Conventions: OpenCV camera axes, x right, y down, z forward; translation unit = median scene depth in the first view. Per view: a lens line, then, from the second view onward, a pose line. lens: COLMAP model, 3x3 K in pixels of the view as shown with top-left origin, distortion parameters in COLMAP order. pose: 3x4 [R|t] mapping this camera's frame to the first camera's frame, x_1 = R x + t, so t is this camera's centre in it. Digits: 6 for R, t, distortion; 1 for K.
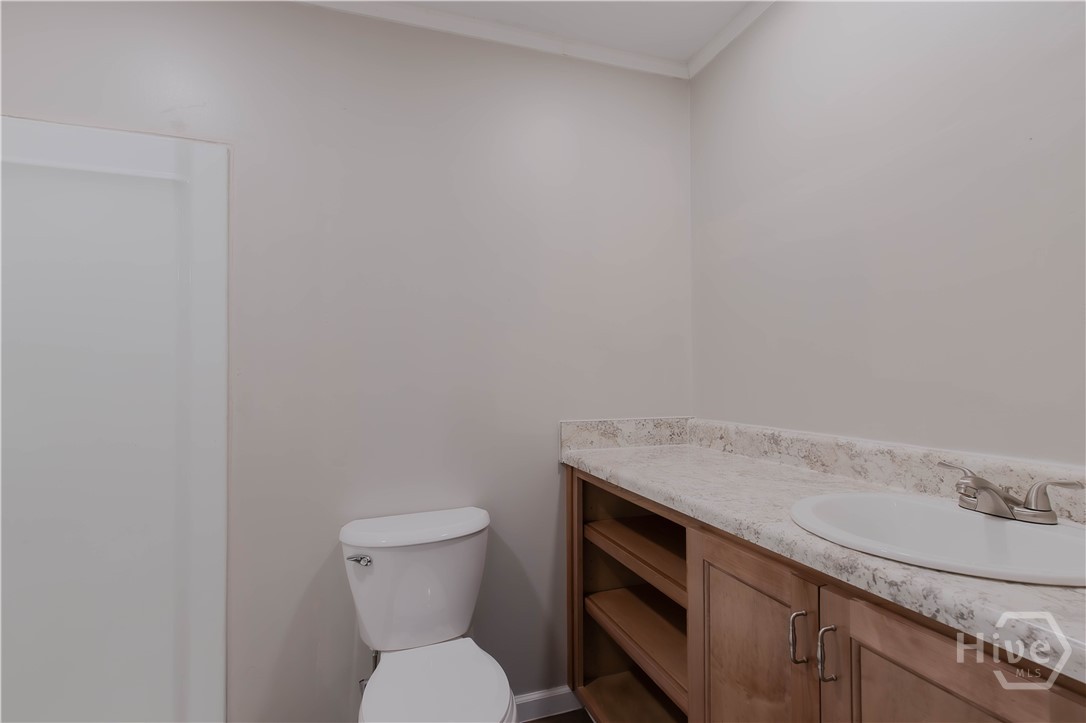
lens RADIAL K [[495.4, 0, 543.2], [0, 495.4, 365.0], [0, 0, 1]] dist [0.003453, 0.000978]
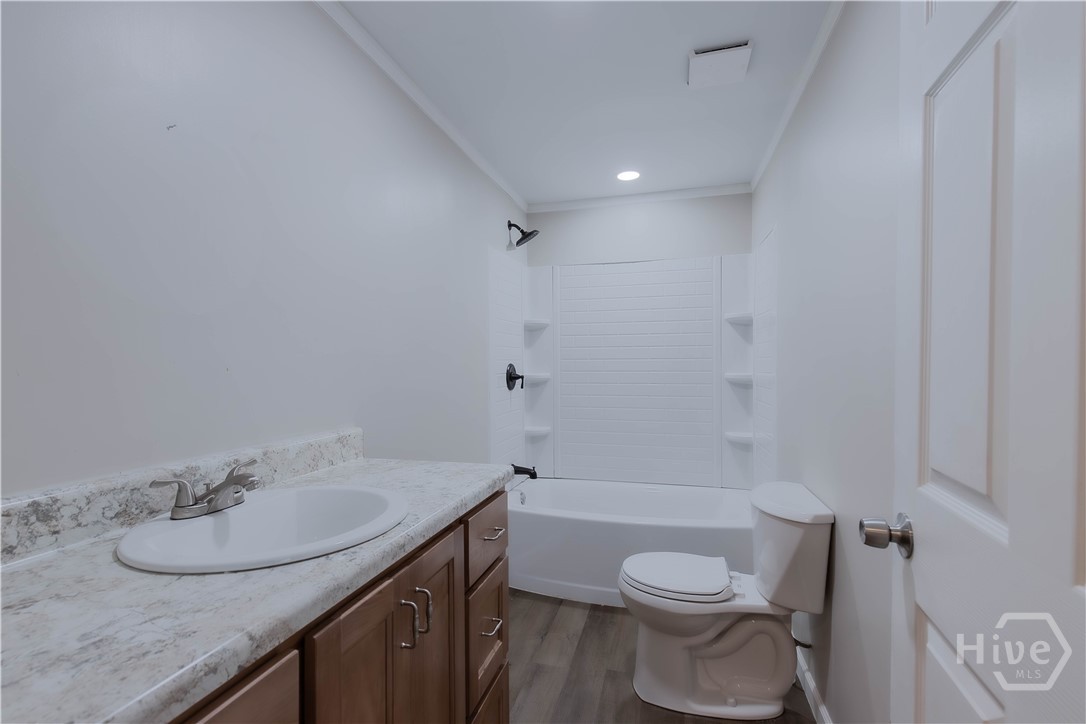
lens RADIAL K [[495.4, 0, 545.1], [0, 495.4, 368.3], [0, 0, 1]] dist [0.003453, 0.000978]
pose [[-0.836005, 0.009682, 0.548637, -0.271925], [-0.001418, 0.999803, -0.019805, 0.010934], [-0.548720, -0.017335, -0.835826, 1.220012]]
